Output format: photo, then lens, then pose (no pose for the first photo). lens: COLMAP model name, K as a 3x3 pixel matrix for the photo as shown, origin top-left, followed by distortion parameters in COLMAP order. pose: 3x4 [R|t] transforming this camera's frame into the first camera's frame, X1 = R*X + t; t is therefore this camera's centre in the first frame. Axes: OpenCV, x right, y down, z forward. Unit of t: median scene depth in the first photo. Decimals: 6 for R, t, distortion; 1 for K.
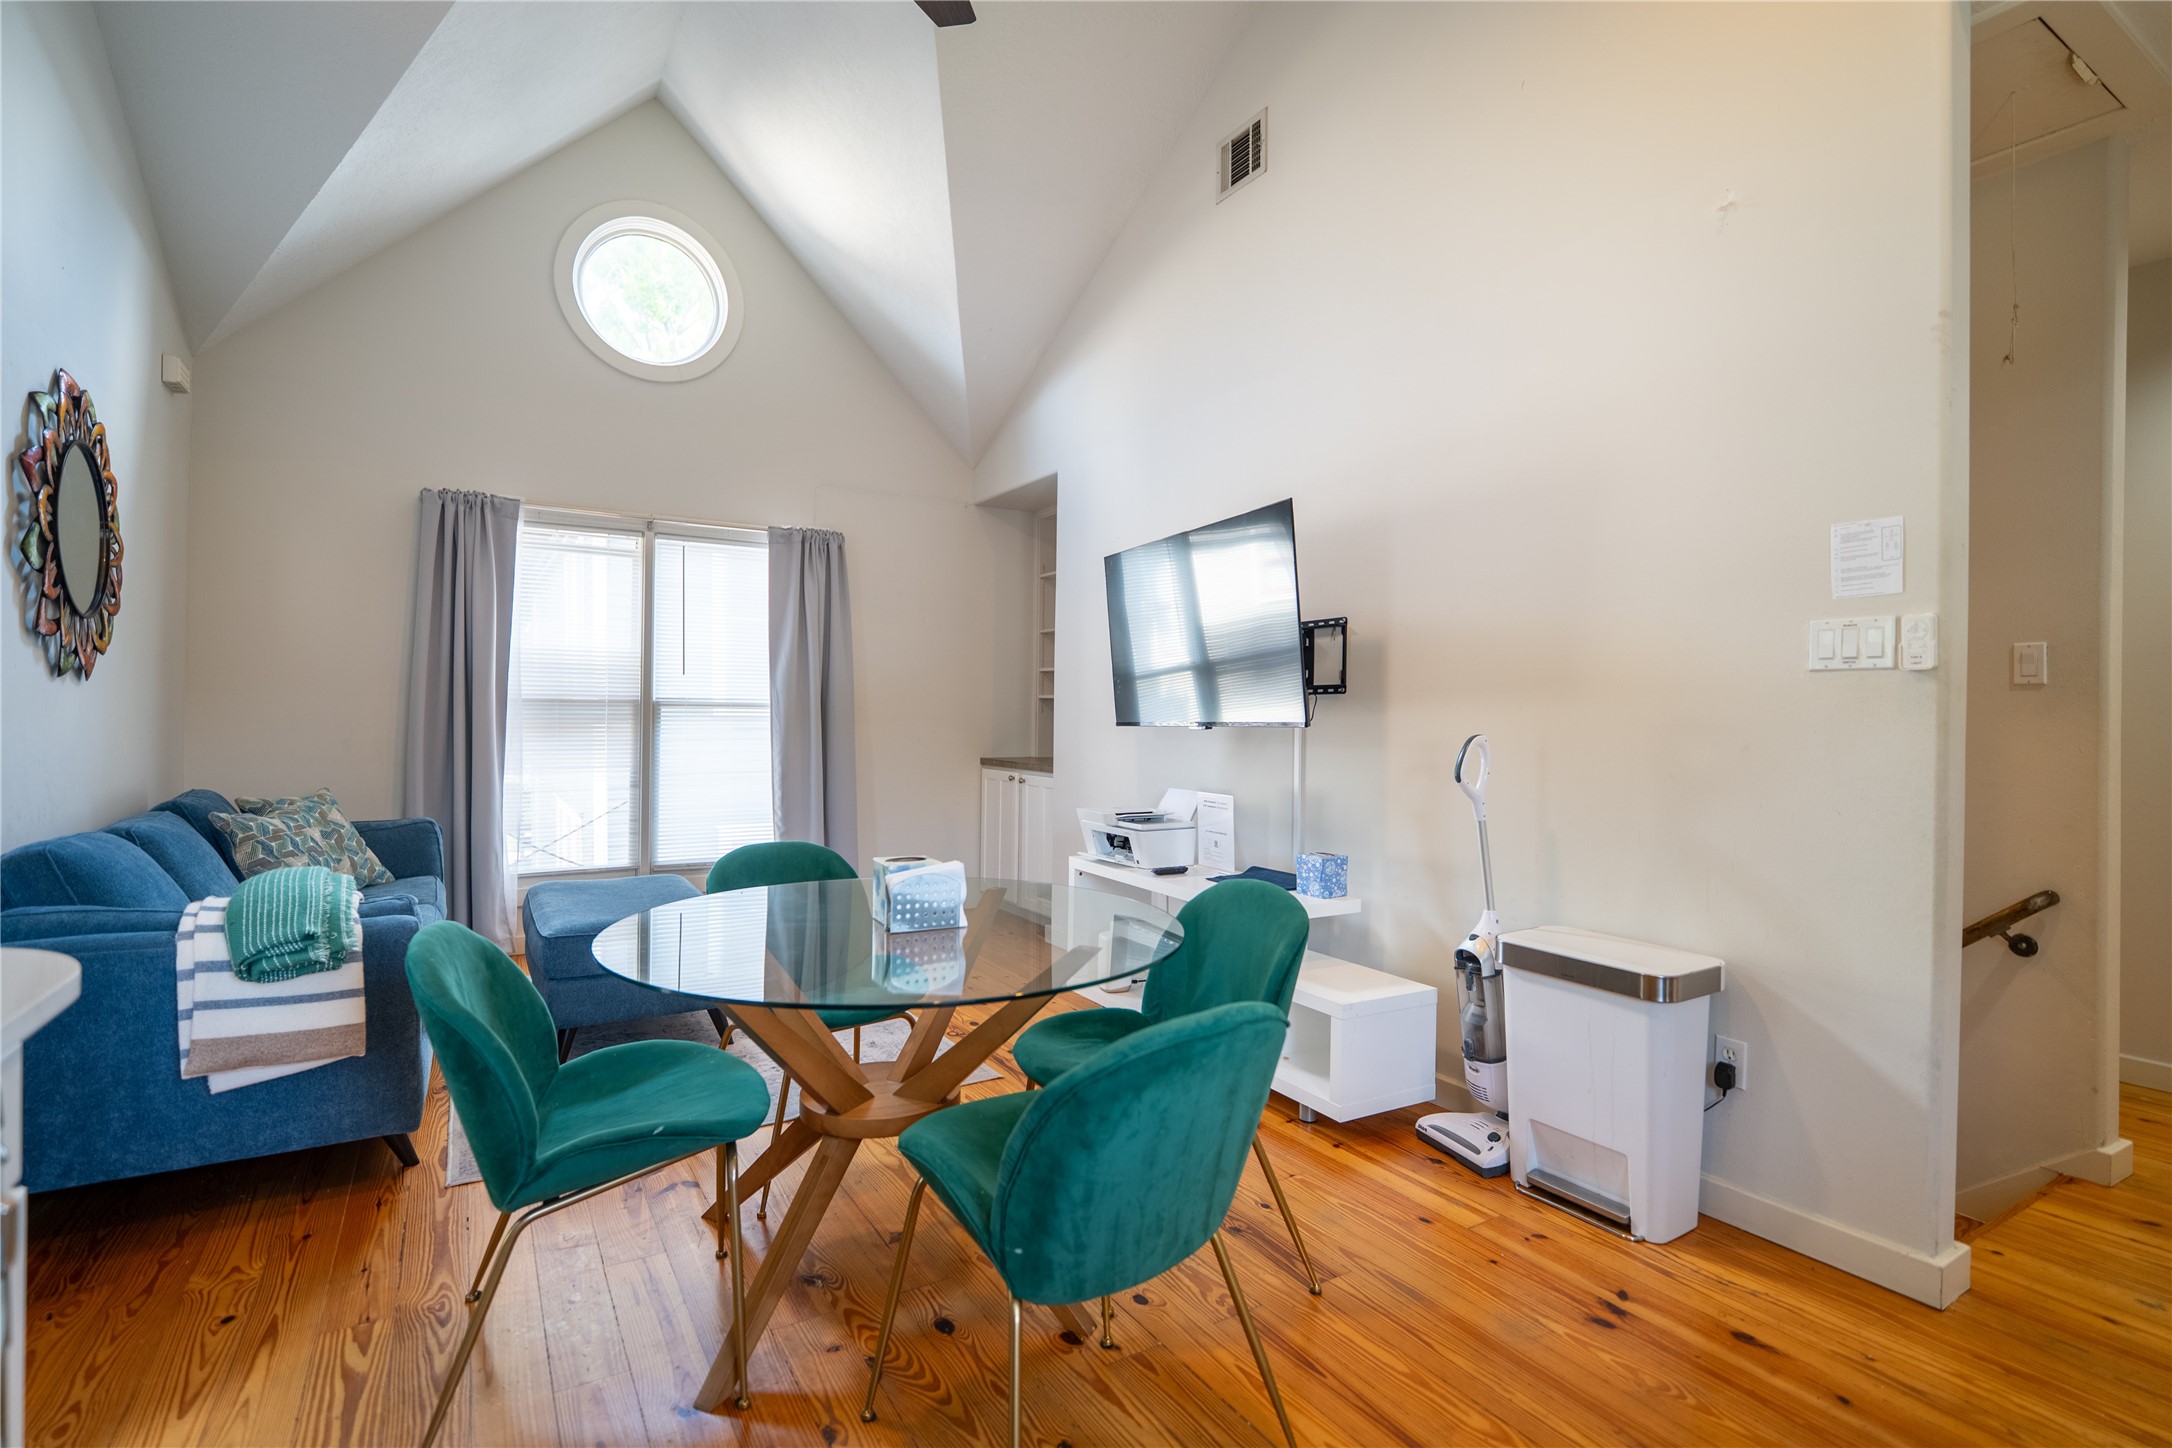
lens RADIAL K [[1019.0, 0, 1073.7], [0, 1019.0, 726.0], [0, 0, 1]] dist [-0.001683, -0.000022]
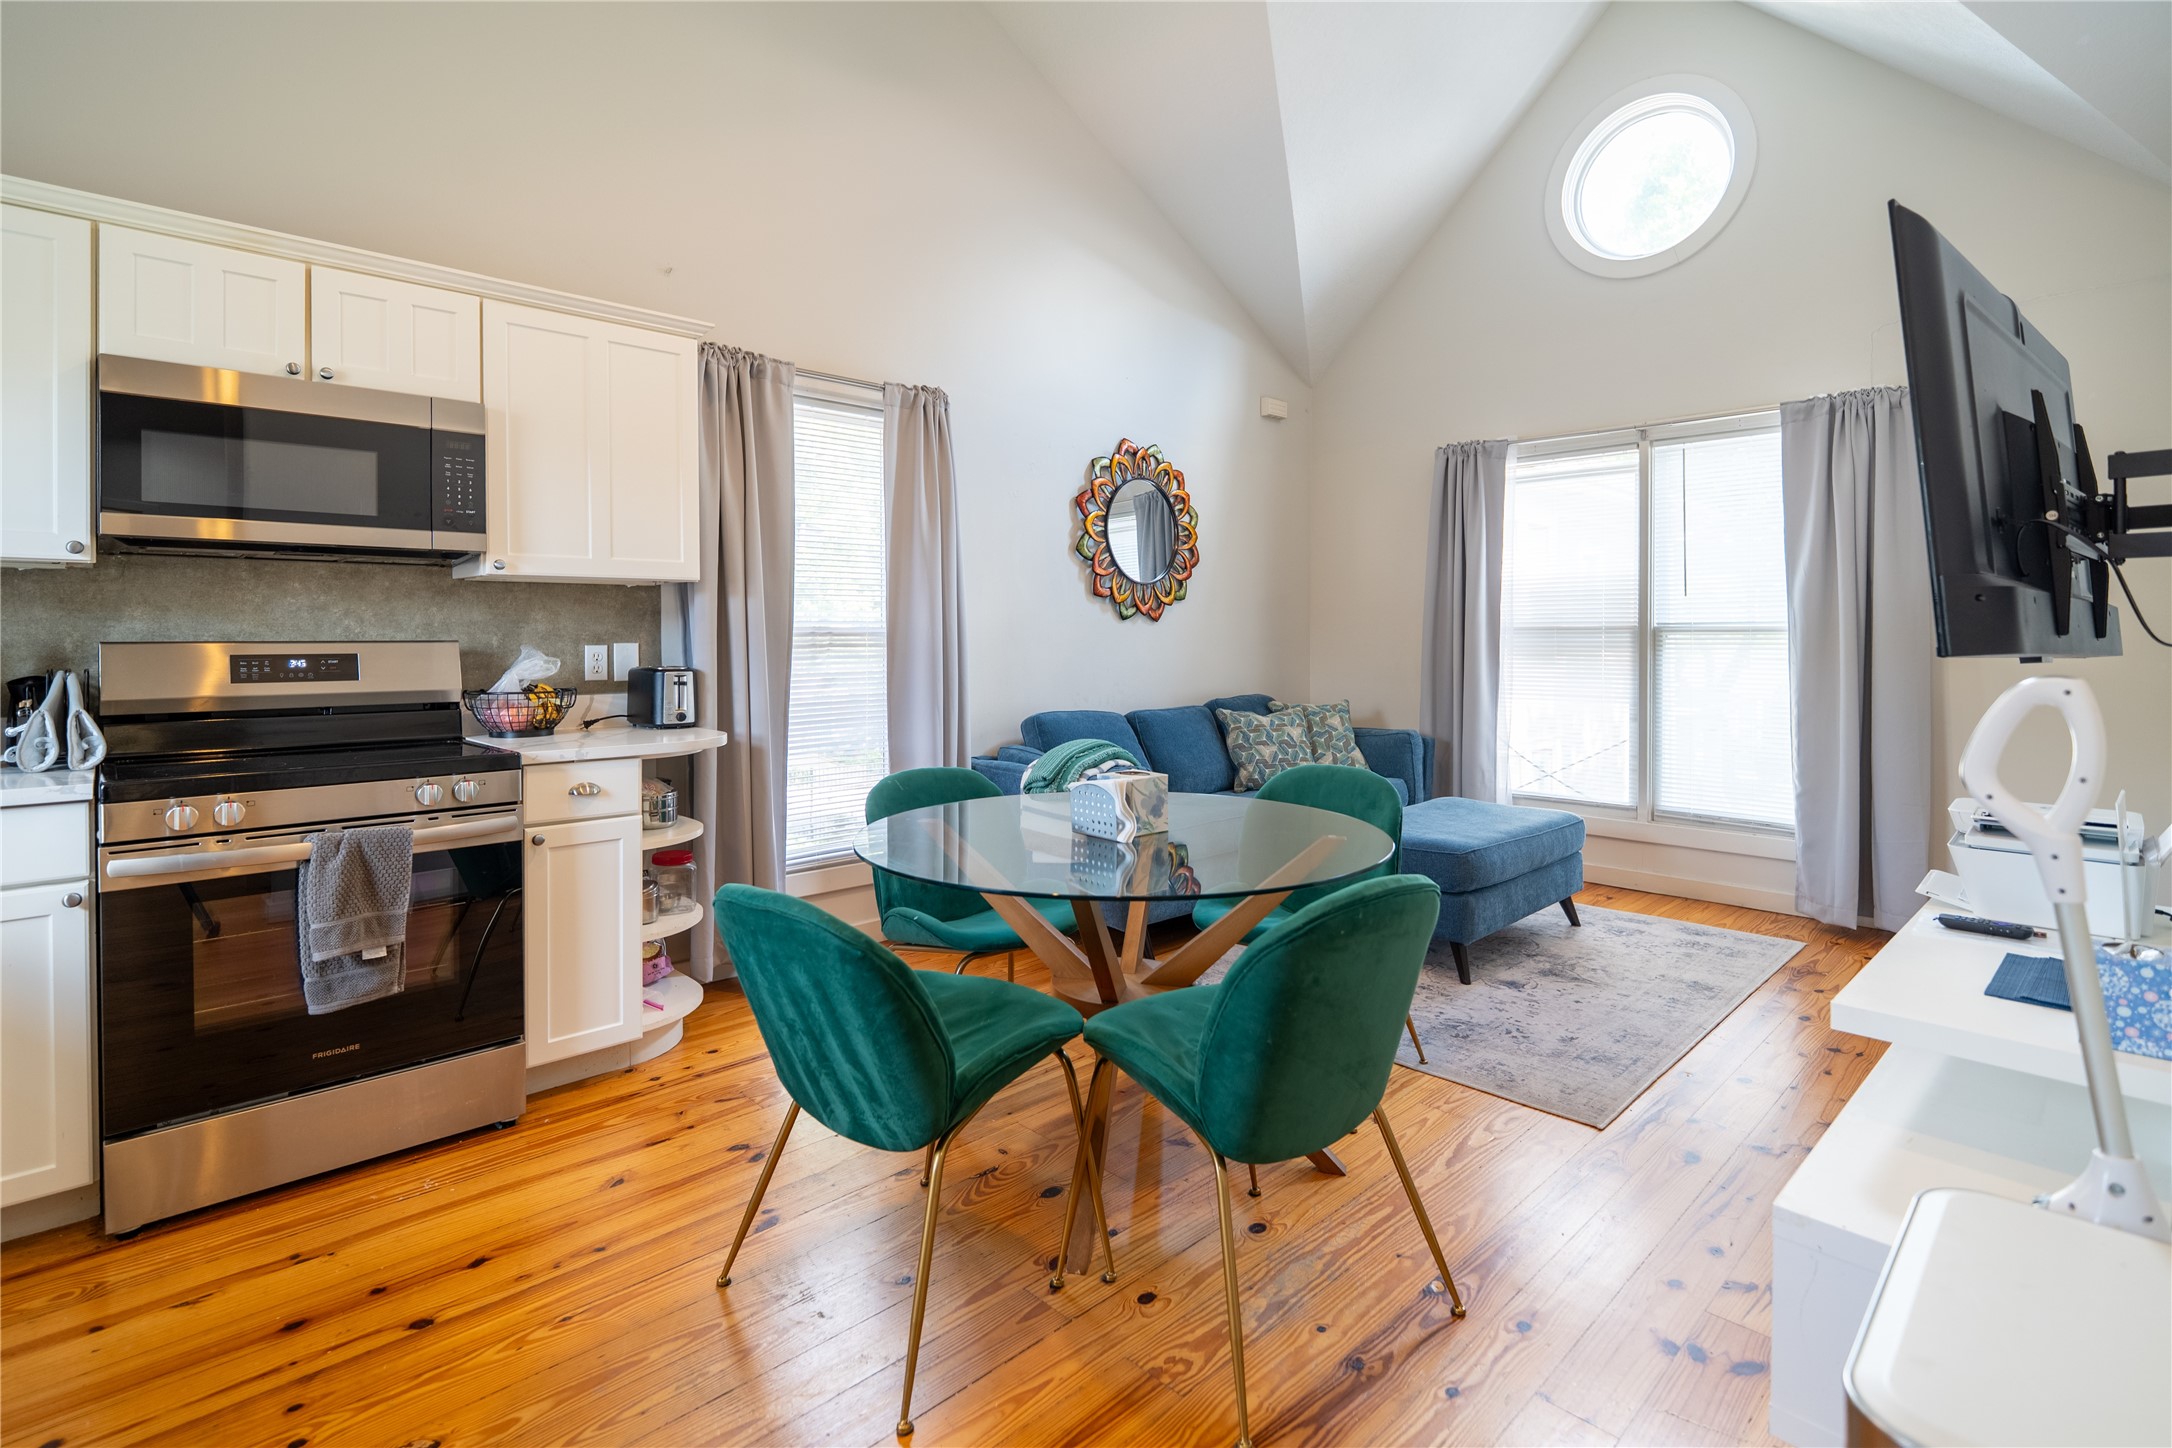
lens RADIAL K [[1019.0, 0, 1039.2], [0, 1019.0, 642.6], [0, 0, 1]] dist [-0.001683, -0.000022]
pose [[0.208790, -0.003238, -0.977955, 0.371016], [-0.011283, 0.999920, -0.005720, 0.000611], [0.977895, 0.012229, 0.208736, 0.292423]]
